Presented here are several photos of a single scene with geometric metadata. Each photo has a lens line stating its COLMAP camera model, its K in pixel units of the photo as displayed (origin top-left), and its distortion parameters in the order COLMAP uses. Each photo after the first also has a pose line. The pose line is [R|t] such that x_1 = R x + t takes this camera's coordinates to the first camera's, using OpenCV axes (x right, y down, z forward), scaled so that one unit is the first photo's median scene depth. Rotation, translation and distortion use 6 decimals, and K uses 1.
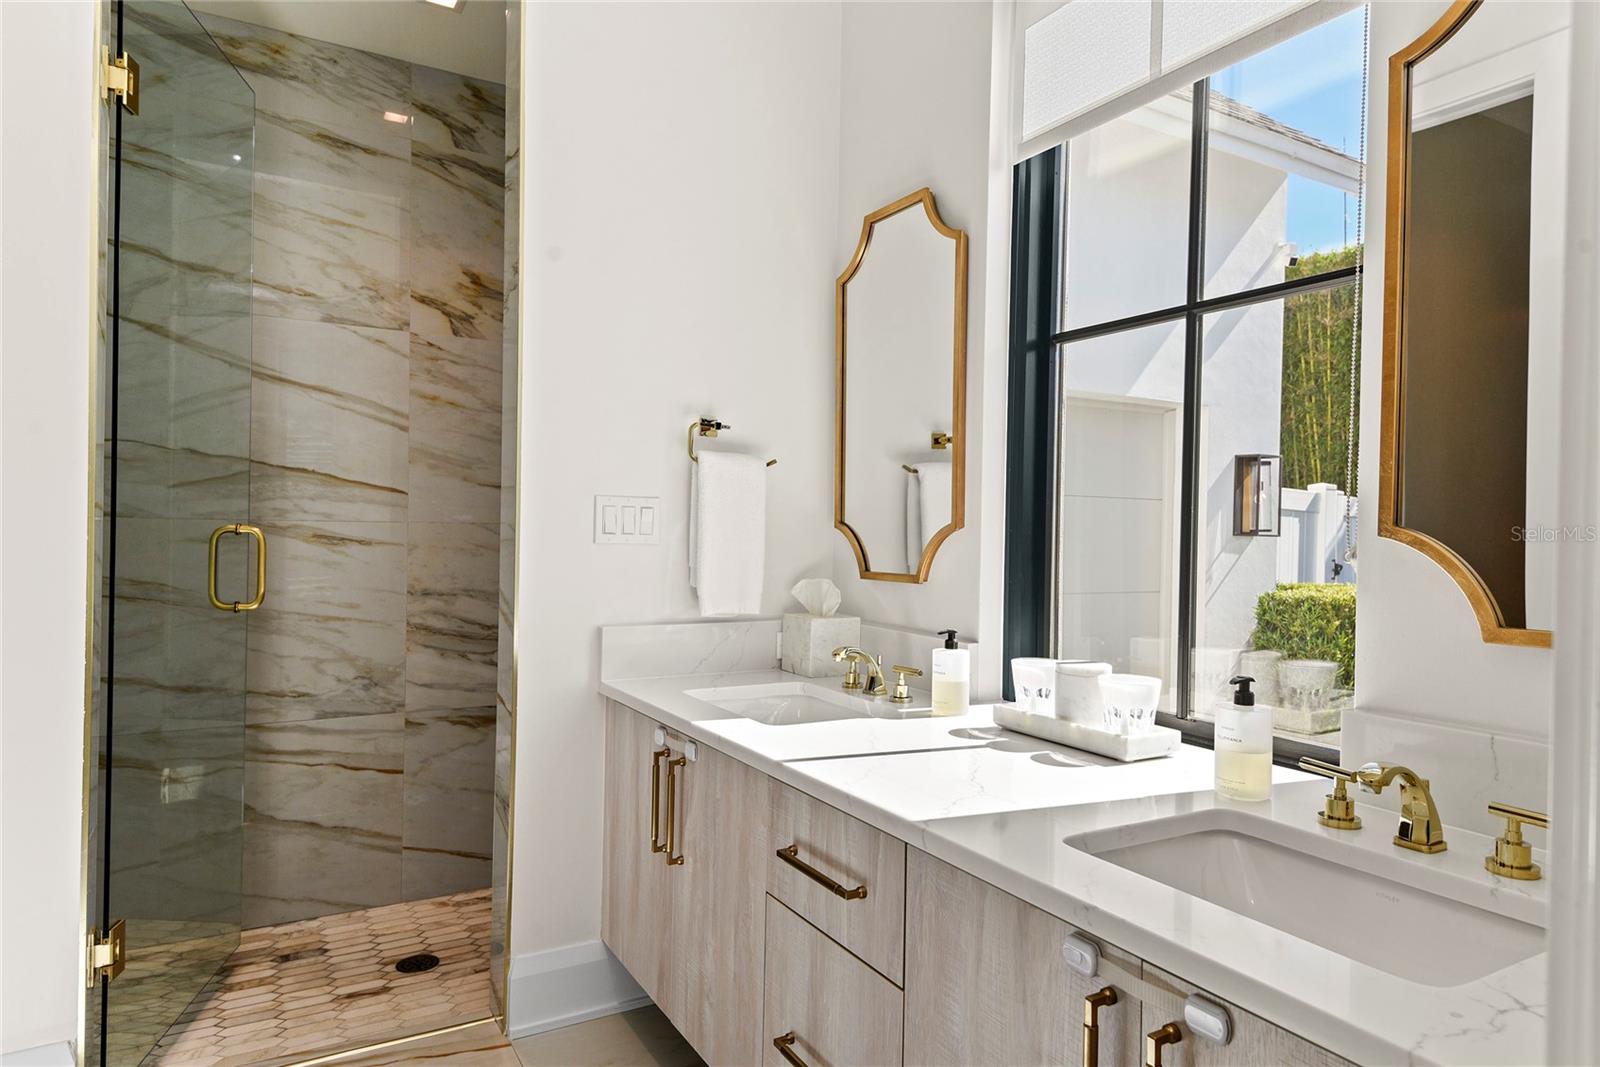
lens RADIAL K [[977.5, 0, 800.0], [0, 977.5, 533.5], [0, 0, 1]] dist [0.026090, -0.003841]
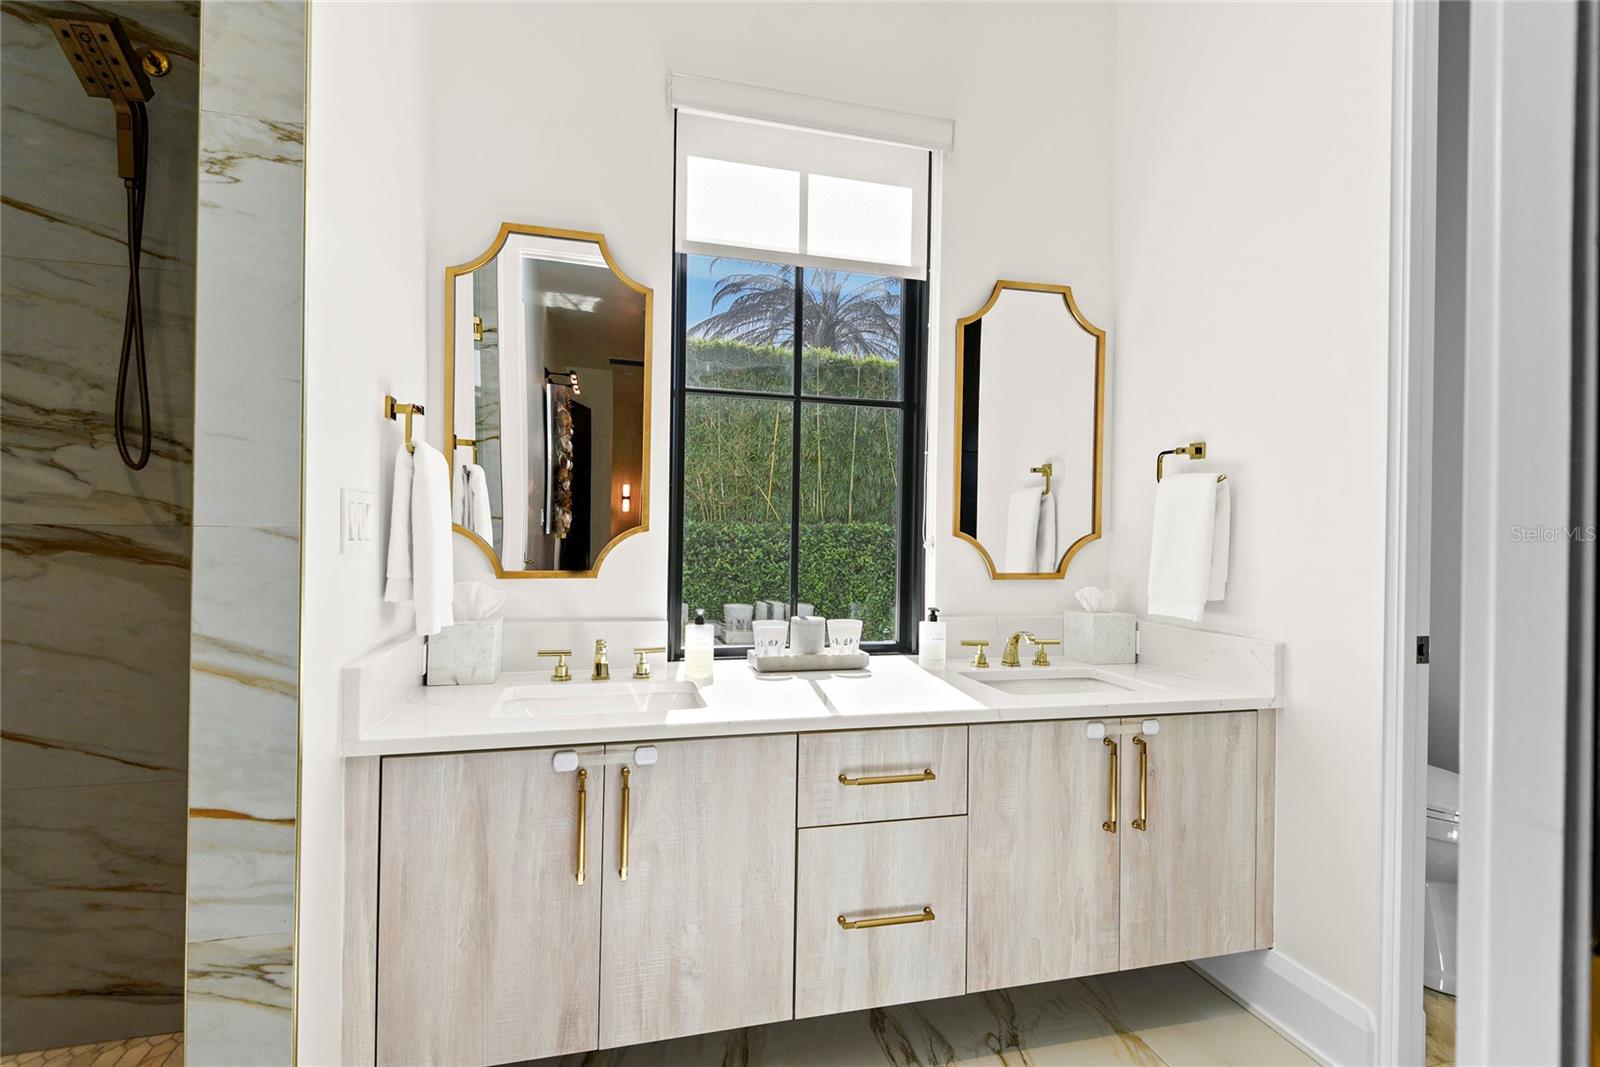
lens RADIAL K [[759.0, 0, 800.0], [0, 759.0, 533.5], [0, 0, 1]] dist [-0.002035, -0.000100]
pose [[0.267306, -0.003764, 0.963604, -1.105616], [-0.003621, 0.999981, 0.004911, -0.011190], [-0.963605, -0.004802, 0.267288, 0.865071]]
